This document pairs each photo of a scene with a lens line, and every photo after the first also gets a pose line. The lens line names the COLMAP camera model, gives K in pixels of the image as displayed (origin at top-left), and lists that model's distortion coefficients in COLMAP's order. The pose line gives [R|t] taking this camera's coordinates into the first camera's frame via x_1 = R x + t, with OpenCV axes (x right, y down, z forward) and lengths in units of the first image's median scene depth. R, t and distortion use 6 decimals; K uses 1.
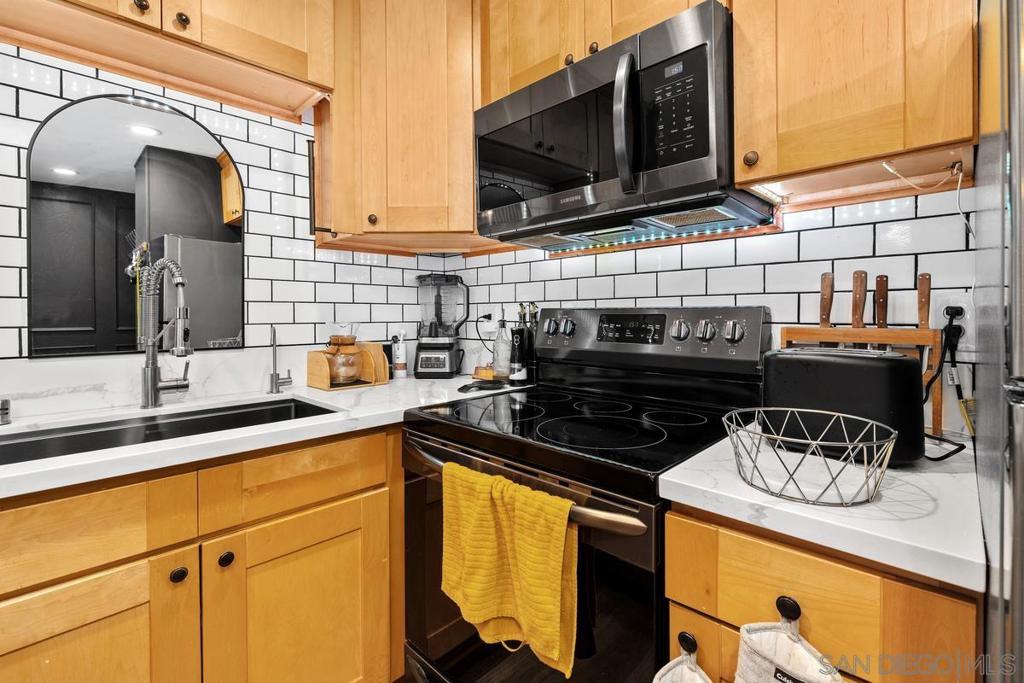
lens RADIAL K [[464.5, 0, 513.6], [0, 464.5, 317.4], [0, 0, 1]] dist [-0.002567, -0.000227]
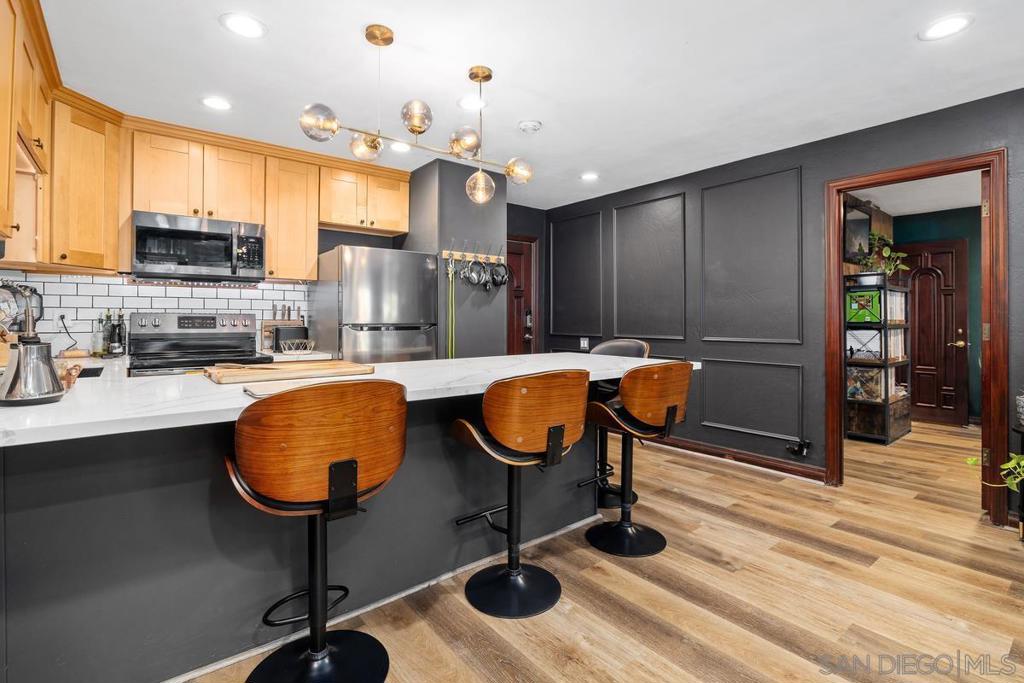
lens RADIAL K [[484.2, 0, 511.7], [0, 484.2, 316.6], [0, 0, 1]] dist [-0.006284, 0.000777]
pose [[0.126082, 0.011669, 0.991951, -1.828283], [0.003661, 0.999919, -0.012228, 0.028471], [-0.992013, 0.005174, 0.126029, -0.800604]]
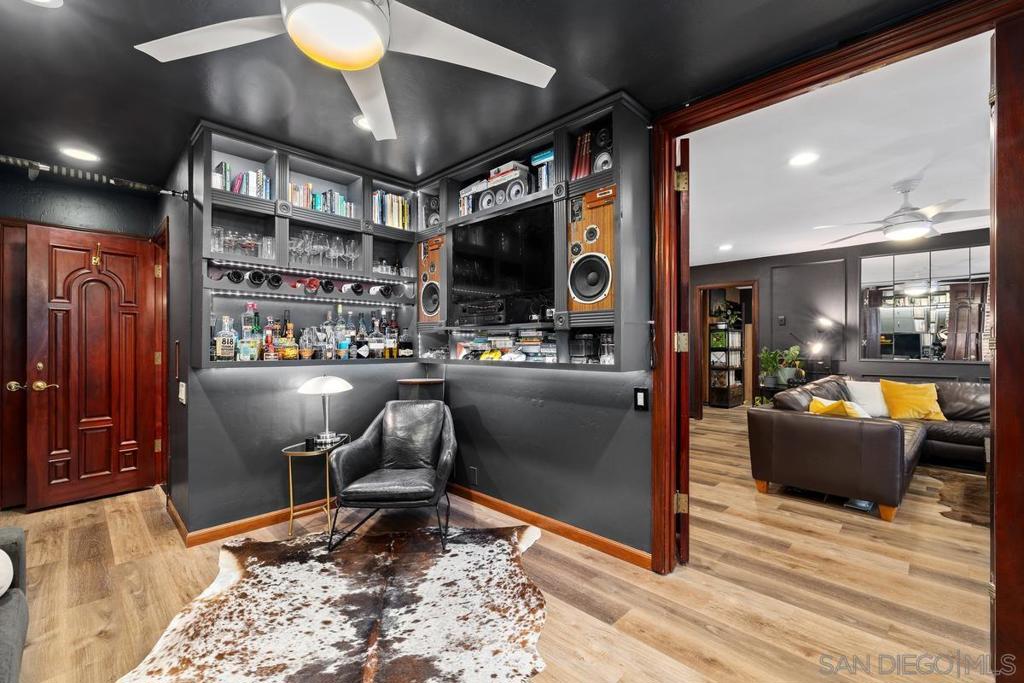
lens RADIAL K [[434.2, 0, 515.5], [0, 434.2, 342.0], [0, 0, 1]] dist [0.000790, 0.000166]
pose [[0.004185, 0.013181, 0.999904, -3.964517], [0.007275, 0.999886, -0.013212, 0.020580], [-0.999965, 0.007329, 0.004089, -0.126163]]
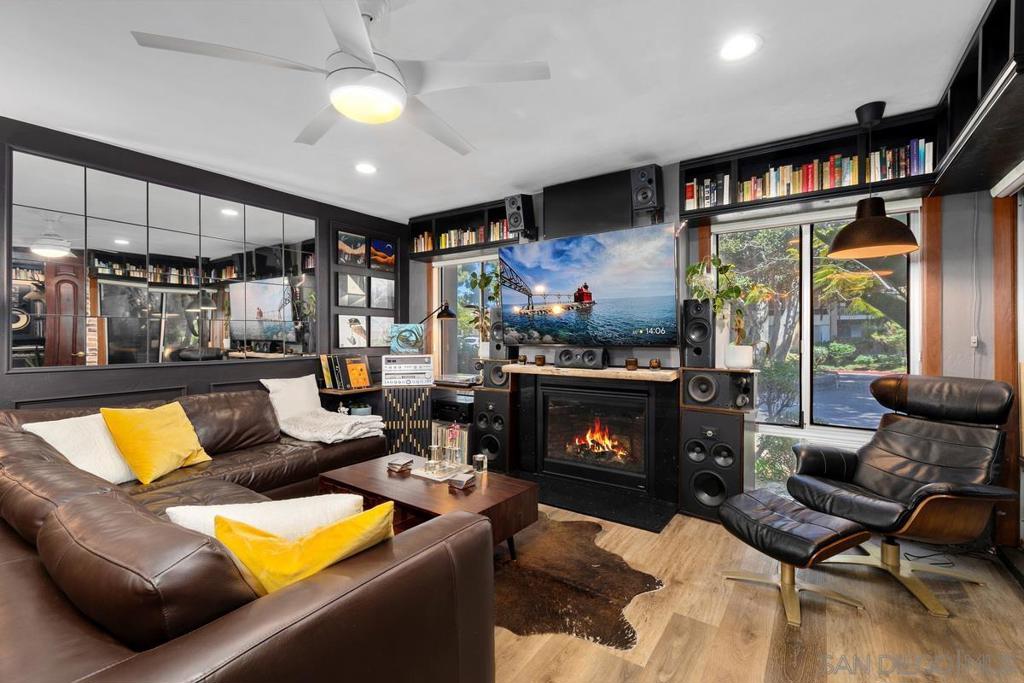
lens RADIAL K [[449.9, 0, 514.7], [0, 449.9, 338.8], [0, 0, 1]] dist [0.003257, 0.000379]
pose [[-0.985323, 0.010721, -0.170361, -1.954305], [0.008667, 0.999881, 0.012796, 0.015774], [0.170478, 0.011132, -0.985299, -0.937341]]
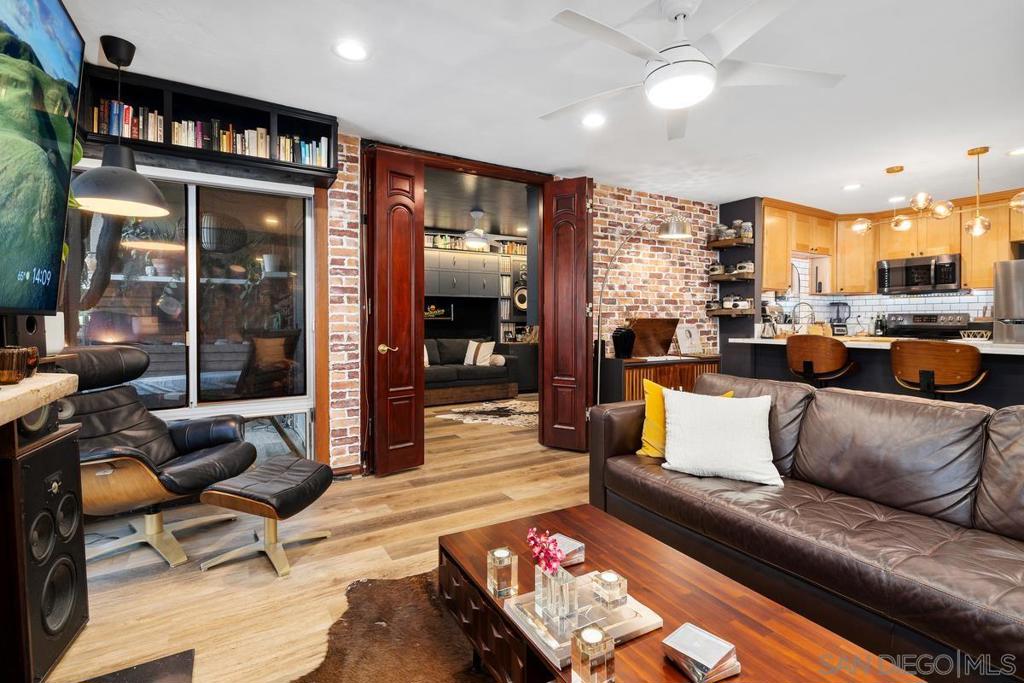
lens RADIAL K [[484.0, 0, 514.1], [0, 484.0, 325.3], [0, 0, 1]] dist [-0.008666, 0.001969]
pose [[0.967354, 0.010256, -0.253221, -1.889001], [-0.009889, 0.999947, 0.002723, 0.093060], [0.253236, -0.000130, 0.967405, -3.445909]]
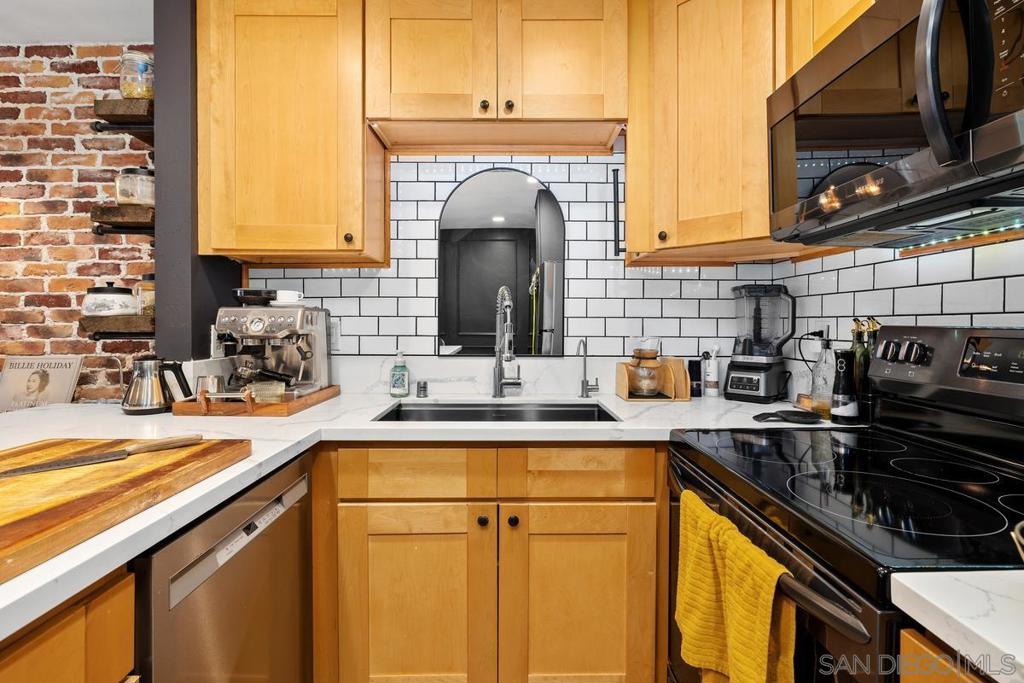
lens RADIAL K [[484.0, 0, 514.1], [0, 484.0, 325.3], [0, 0, 1]] dist [-0.008666, 0.001969]
pose [[0.706485, 0.010497, -0.707651, 0.217632], [-0.010342, 0.999936, 0.004507, -0.019420], [0.707653, 0.004134, 0.706548, 0.032477]]
